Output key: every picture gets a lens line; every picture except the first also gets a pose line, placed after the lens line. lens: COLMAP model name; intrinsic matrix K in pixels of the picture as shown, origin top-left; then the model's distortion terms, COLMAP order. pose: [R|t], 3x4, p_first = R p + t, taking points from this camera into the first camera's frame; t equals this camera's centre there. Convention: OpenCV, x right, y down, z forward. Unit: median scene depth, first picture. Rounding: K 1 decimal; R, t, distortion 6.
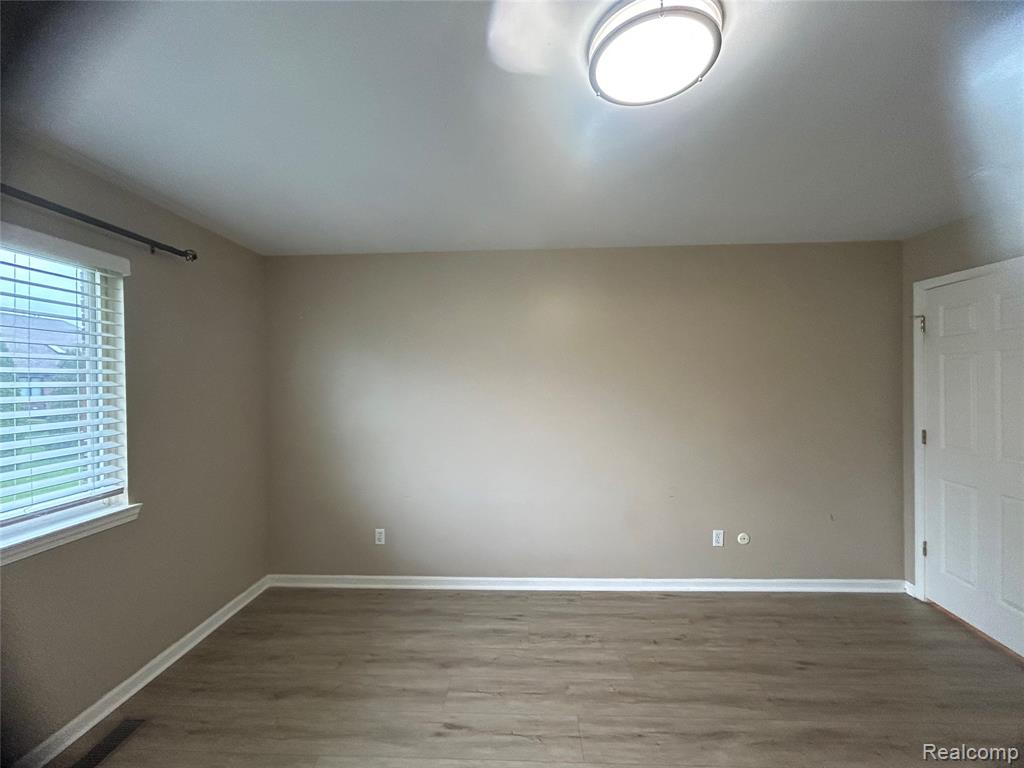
lens RADIAL K [[413.9, 0, 514.7], [0, 413.9, 384.0], [0, 0, 1]] dist [0.000287, -0.000594]
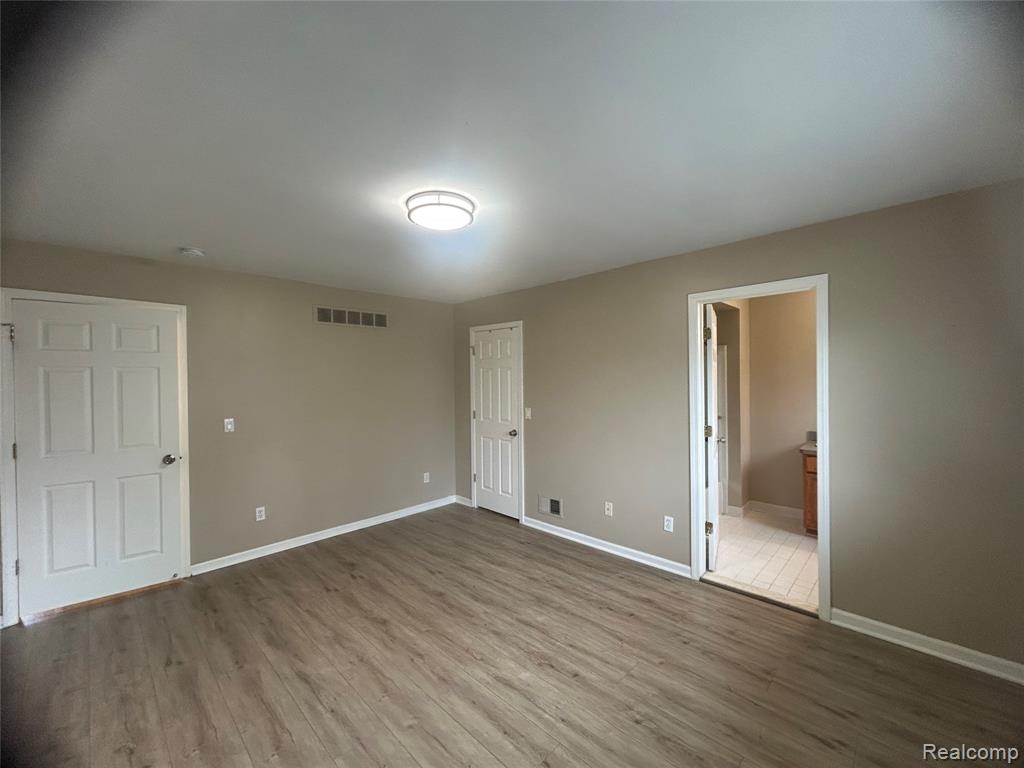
lens RADIAL K [[413.9, 0, 512.0], [0, 413.9, 384.6], [0, 0, 1]] dist [0.000287, -0.000594]
pose [[-0.739857, 0.013375, 0.672631, -0.706964], [0.030118, 0.999458, 0.013254, -0.003337], [-0.672089, 0.030064, -0.739860, 1.315520]]
